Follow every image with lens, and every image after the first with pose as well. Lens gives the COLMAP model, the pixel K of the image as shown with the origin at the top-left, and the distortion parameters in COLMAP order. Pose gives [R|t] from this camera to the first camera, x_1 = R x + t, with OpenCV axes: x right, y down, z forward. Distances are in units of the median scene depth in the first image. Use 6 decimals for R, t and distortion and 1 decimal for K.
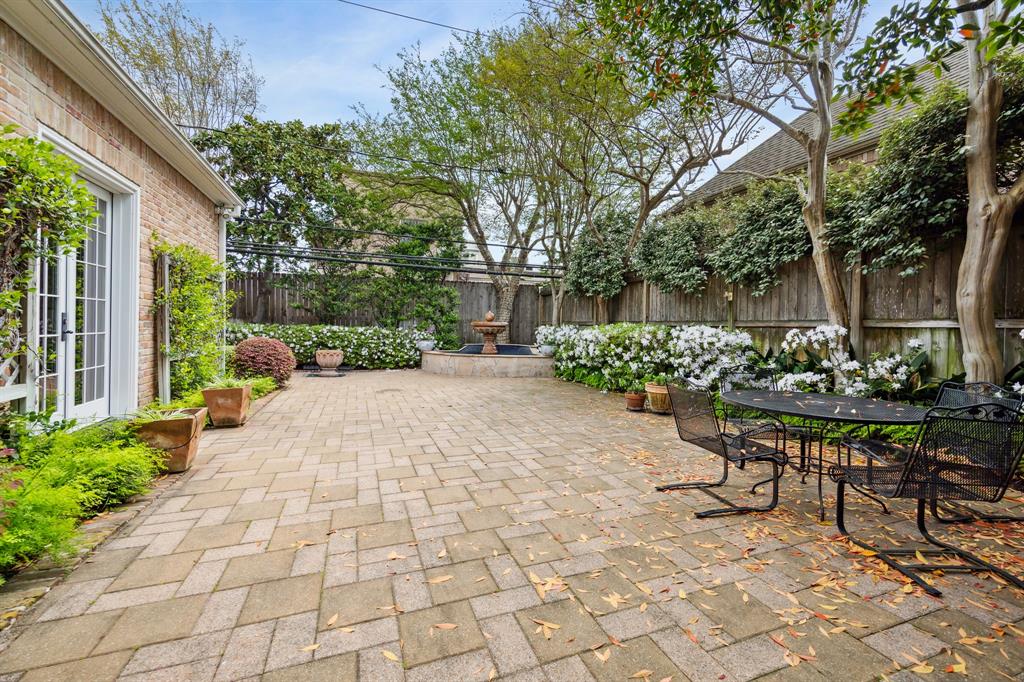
lens RADIAL K [[426.9, 0, 510.8], [0, 426.9, 343.0], [0, 0, 1]] dist [0.001572, -0.000060]
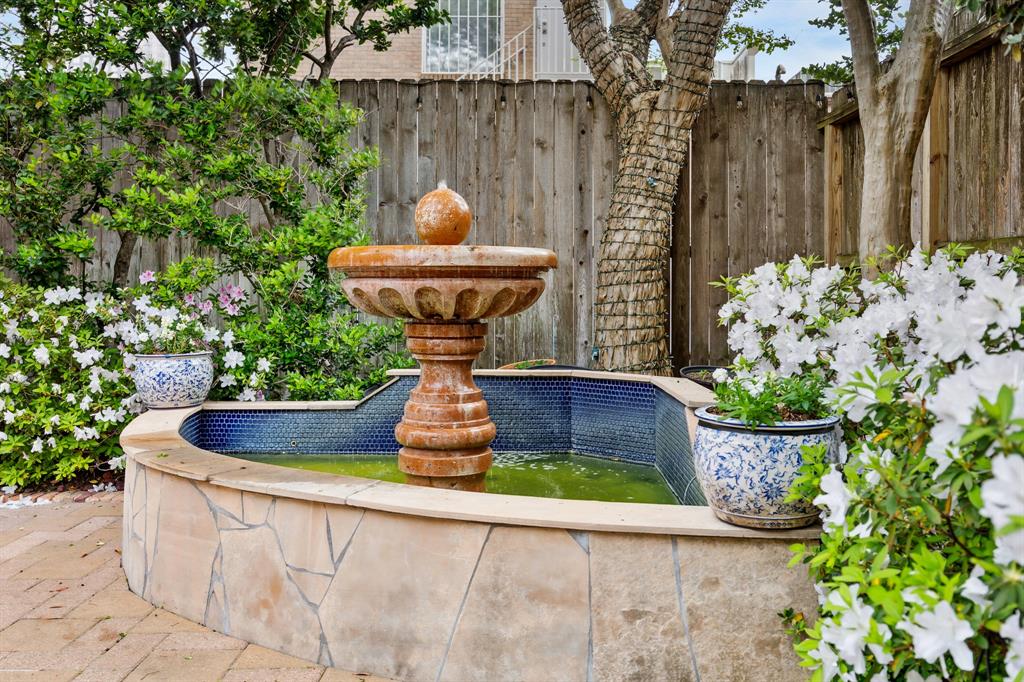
lens RADIAL K [[970.5, 0, 513.6], [0, 970.5, 338.2], [0, 0, 1]] dist [-0.008778, 0.000000]
pose [[0.947838, 0.004167, -0.318726, 0.092760], [-0.000398, 0.999929, 0.011887, -0.018021], [0.318753, -0.011140, 0.947772, 0.631544]]
